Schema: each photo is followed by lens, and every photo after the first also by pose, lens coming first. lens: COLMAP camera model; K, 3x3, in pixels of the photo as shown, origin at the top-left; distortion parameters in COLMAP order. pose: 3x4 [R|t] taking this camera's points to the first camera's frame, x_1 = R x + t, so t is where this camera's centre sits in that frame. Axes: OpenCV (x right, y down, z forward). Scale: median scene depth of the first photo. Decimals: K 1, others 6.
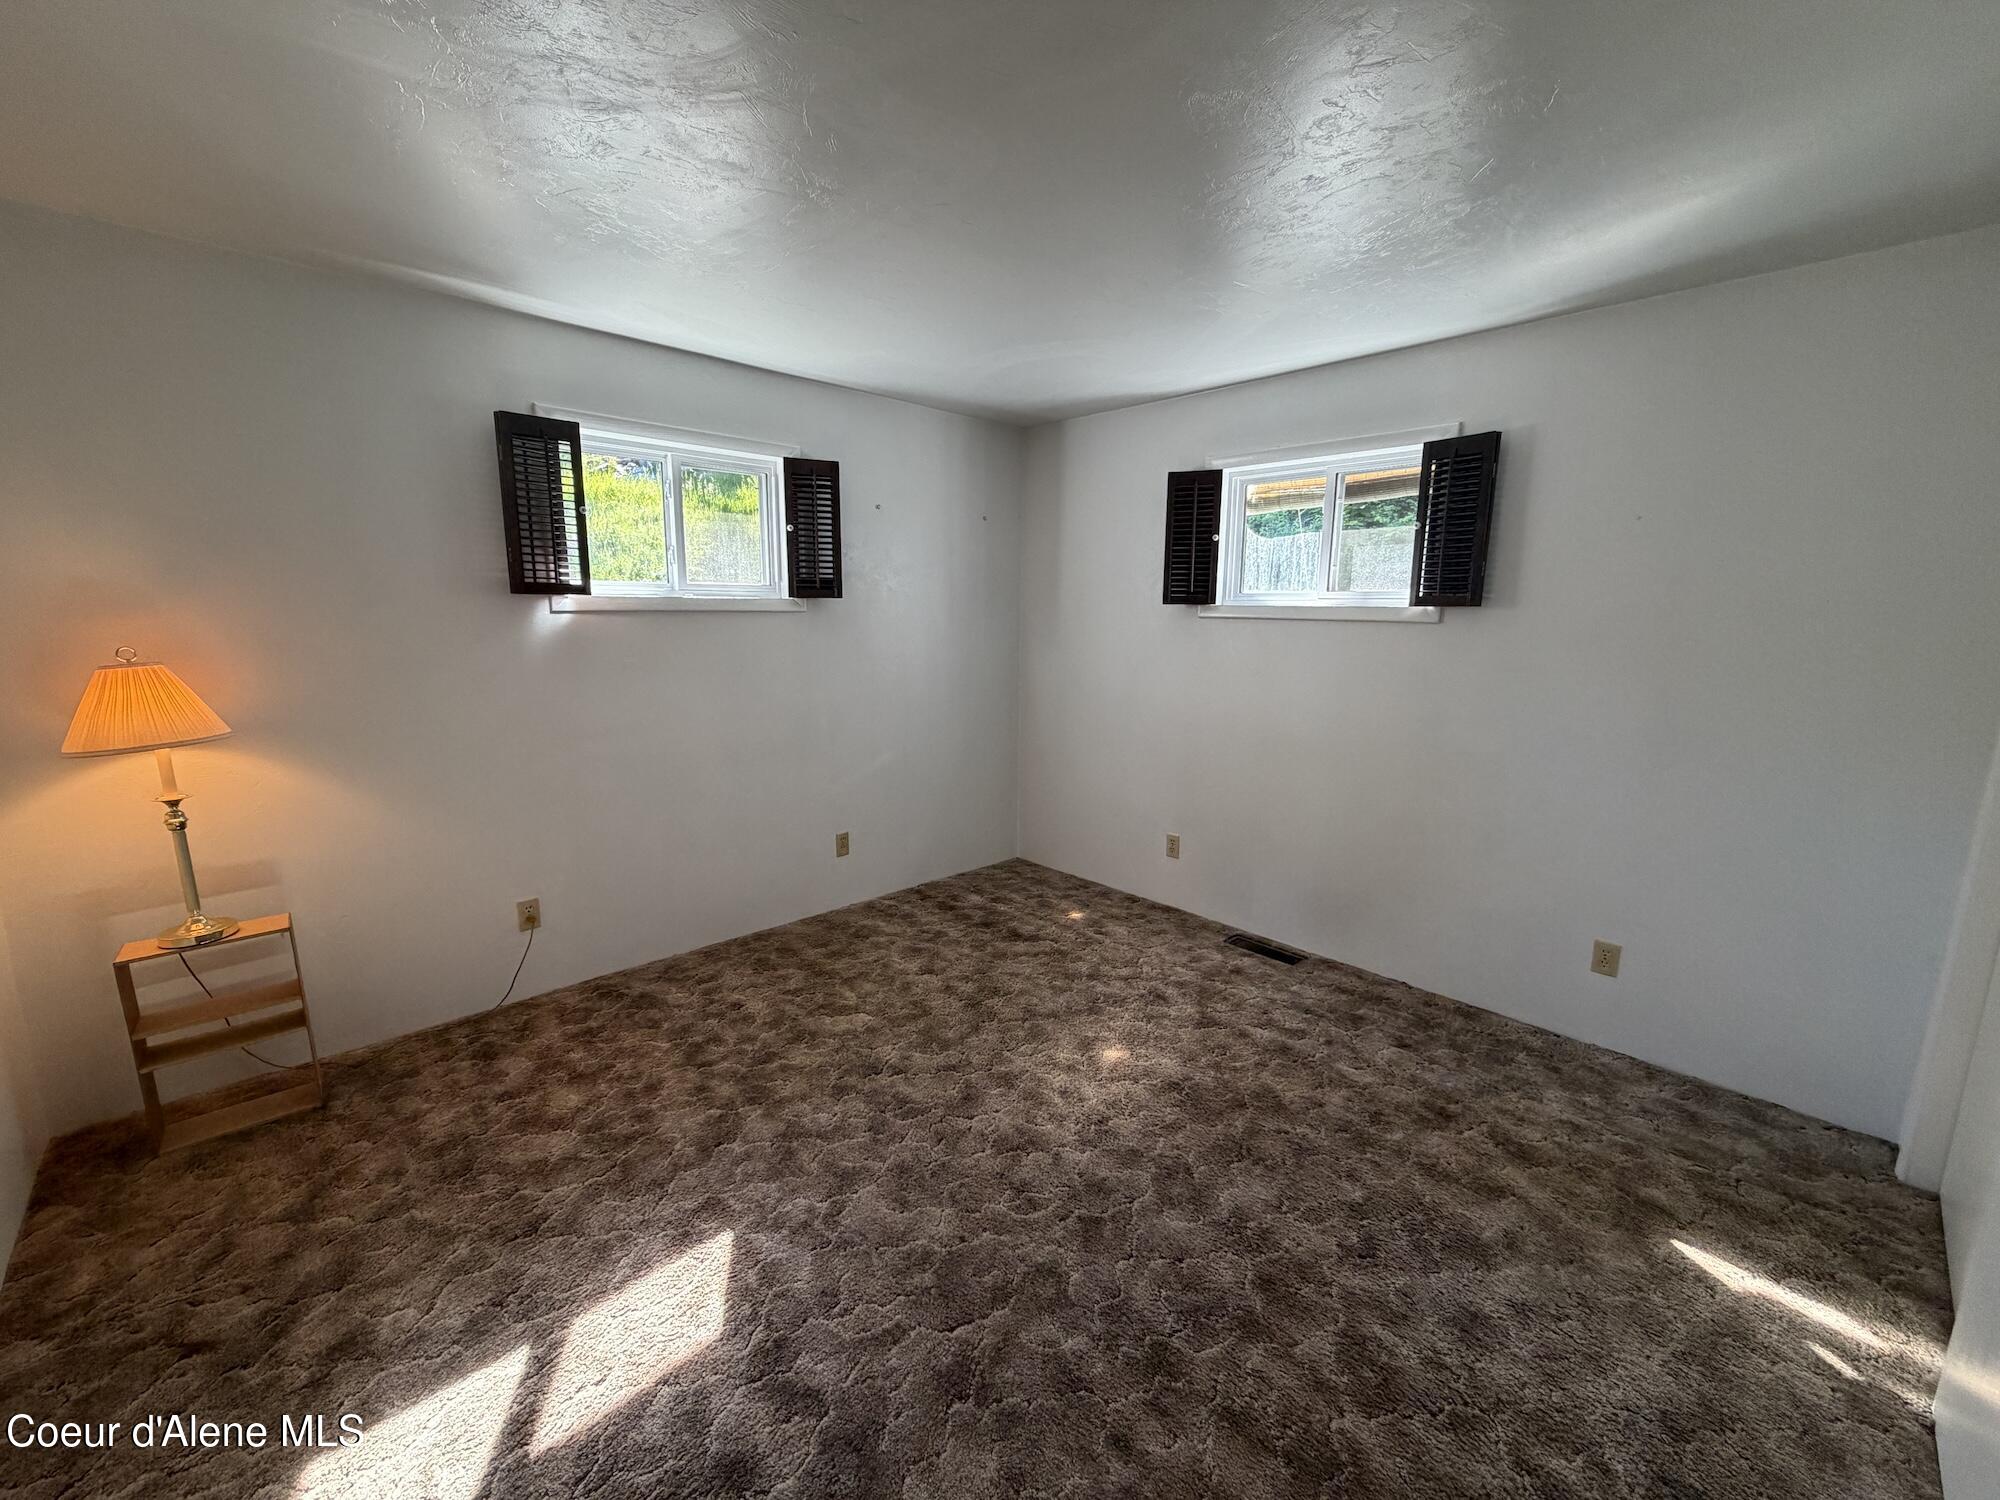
lens RADIAL K [[797.7, 0, 993.7], [0, 797.7, 751.3], [0, 0, 1]] dist [-0.000766, 0.000053]
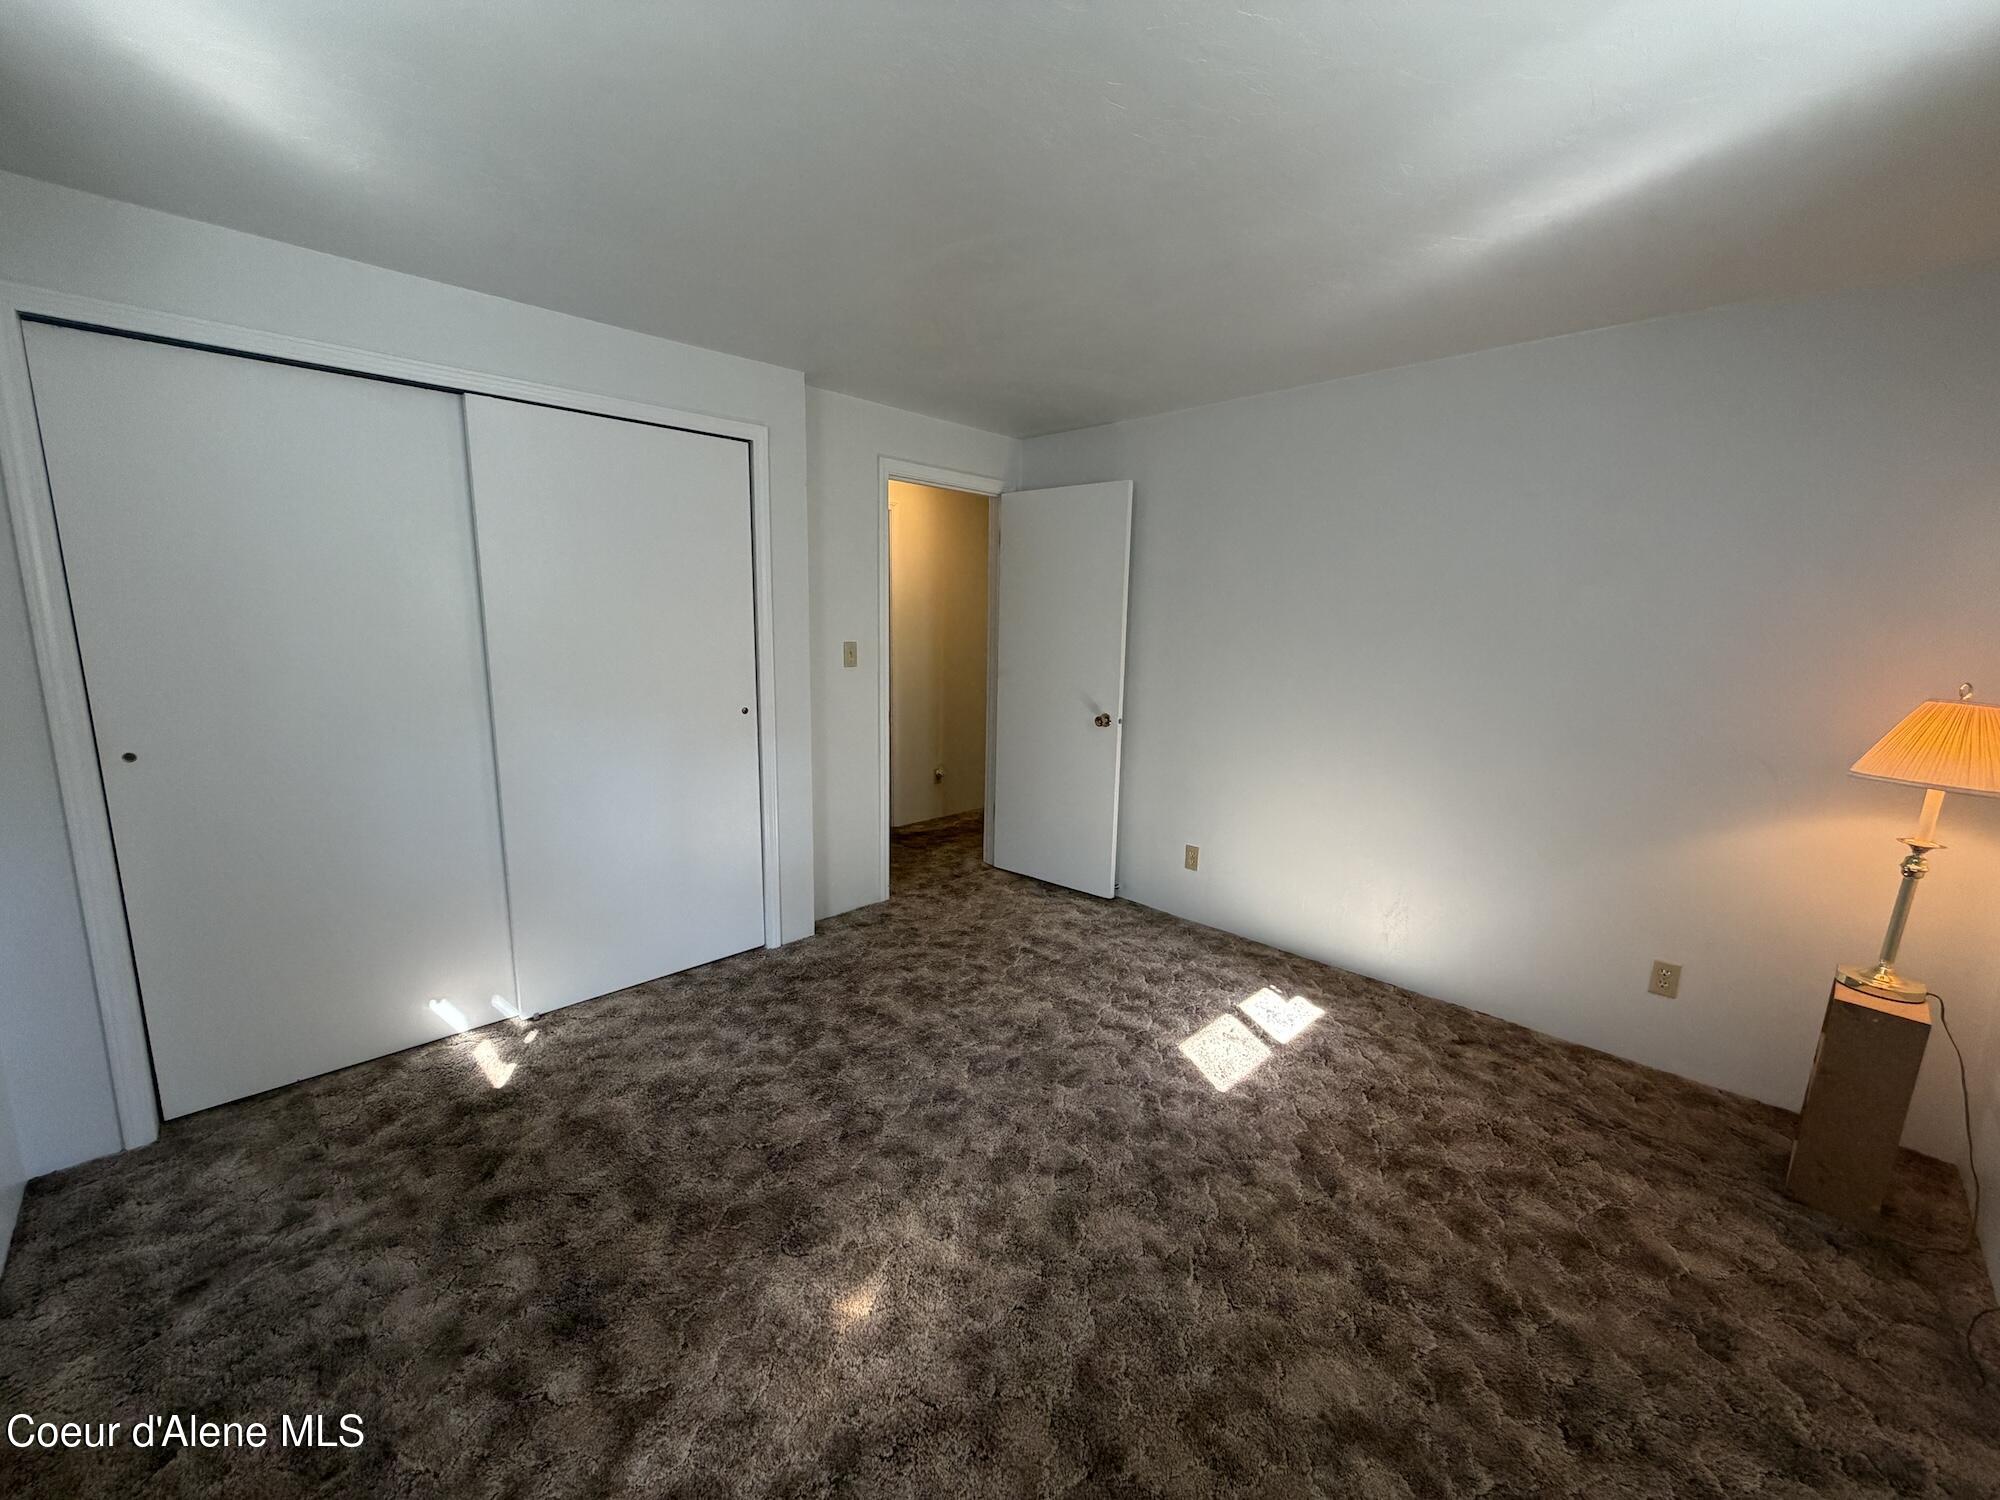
lens RADIAL K [[797.7, 0, 993.7], [0, 797.7, 751.3], [0, 0, 1]] dist [-0.000766, 0.000053]
pose [[-0.999243, -0.023574, -0.030954, 0.093278], [-0.032764, 0.938912, 0.342593, -0.343567], [0.020987, 0.343348, -0.938974, 1.904358]]
